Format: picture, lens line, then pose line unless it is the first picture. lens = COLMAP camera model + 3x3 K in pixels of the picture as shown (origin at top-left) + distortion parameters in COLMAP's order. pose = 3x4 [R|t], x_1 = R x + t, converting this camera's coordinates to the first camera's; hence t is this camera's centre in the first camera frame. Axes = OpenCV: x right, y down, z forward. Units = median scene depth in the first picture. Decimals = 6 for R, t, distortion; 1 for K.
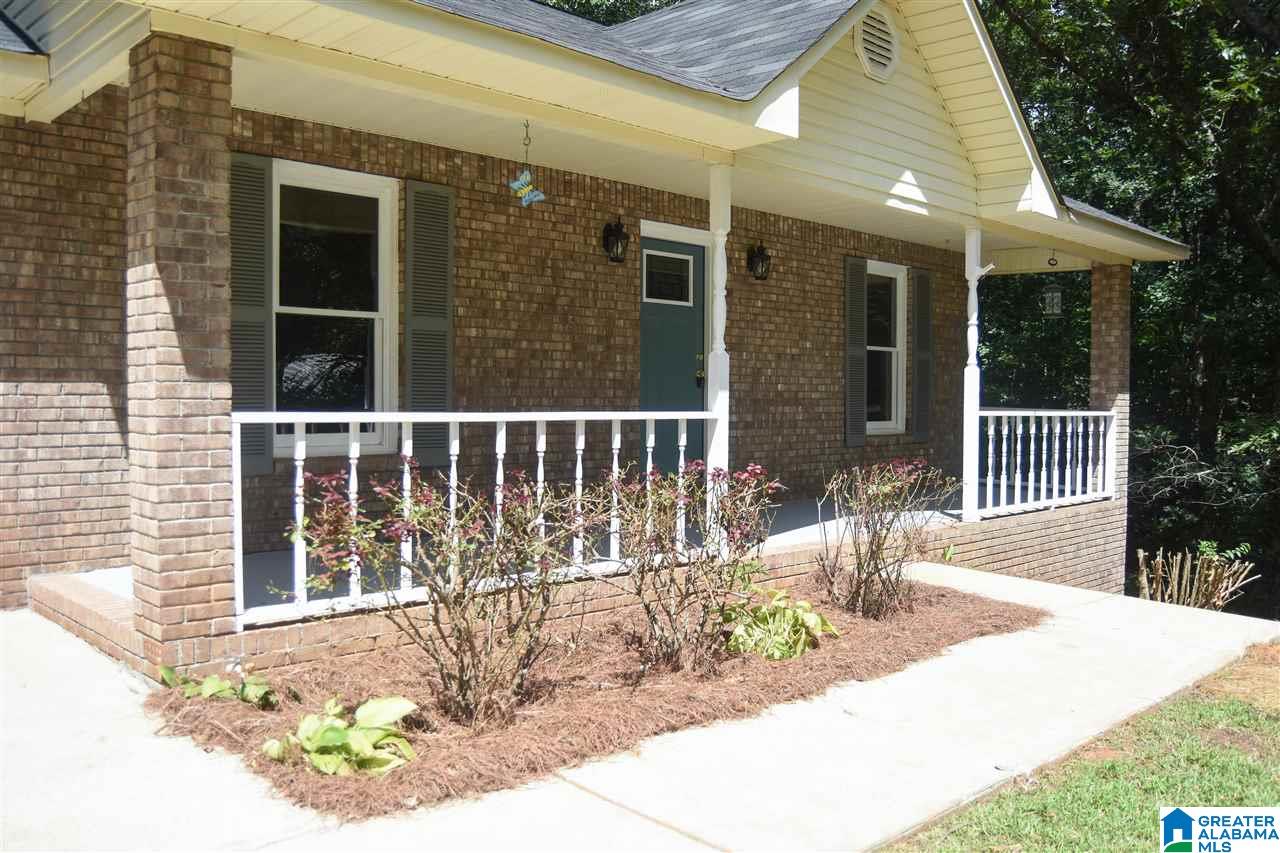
lens RADIAL K [[1030.8, 0, 651.3], [0, 1030.8, 427.2], [0, 0, 1]] dist [-0.101013, 0.052429]
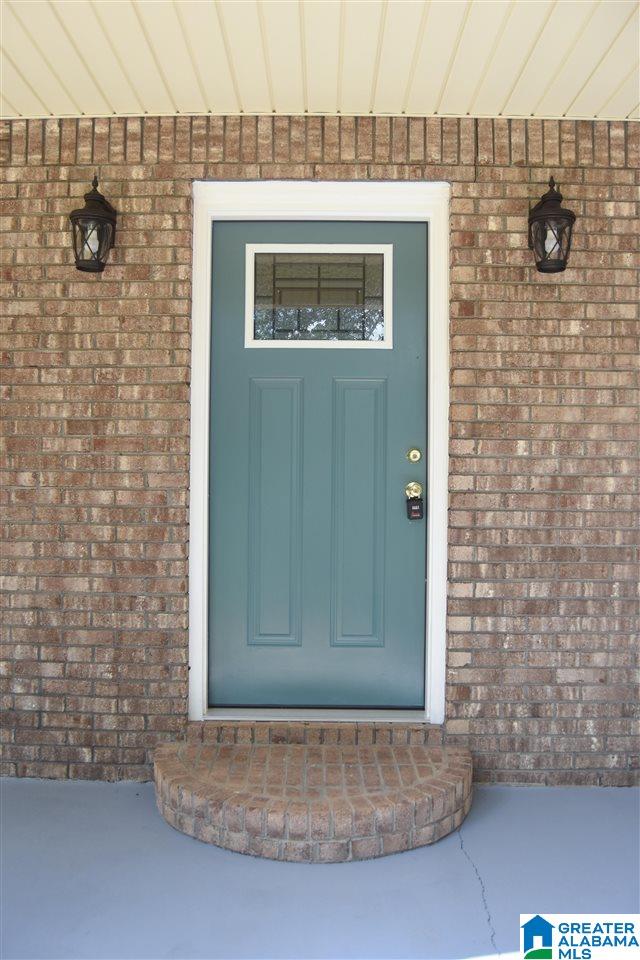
lens RADIAL K [[773.1, 0, 318.2], [0, 773.1, 470.6], [0, 0, 1]] dist [-0.101013, 0.052429]
pose [[0.699734, -0.007238, -0.714367, 0.286704], [-0.025861, 0.999037, -0.035454, -0.050579], [0.713935, 0.043282, 0.698873, 0.774656]]
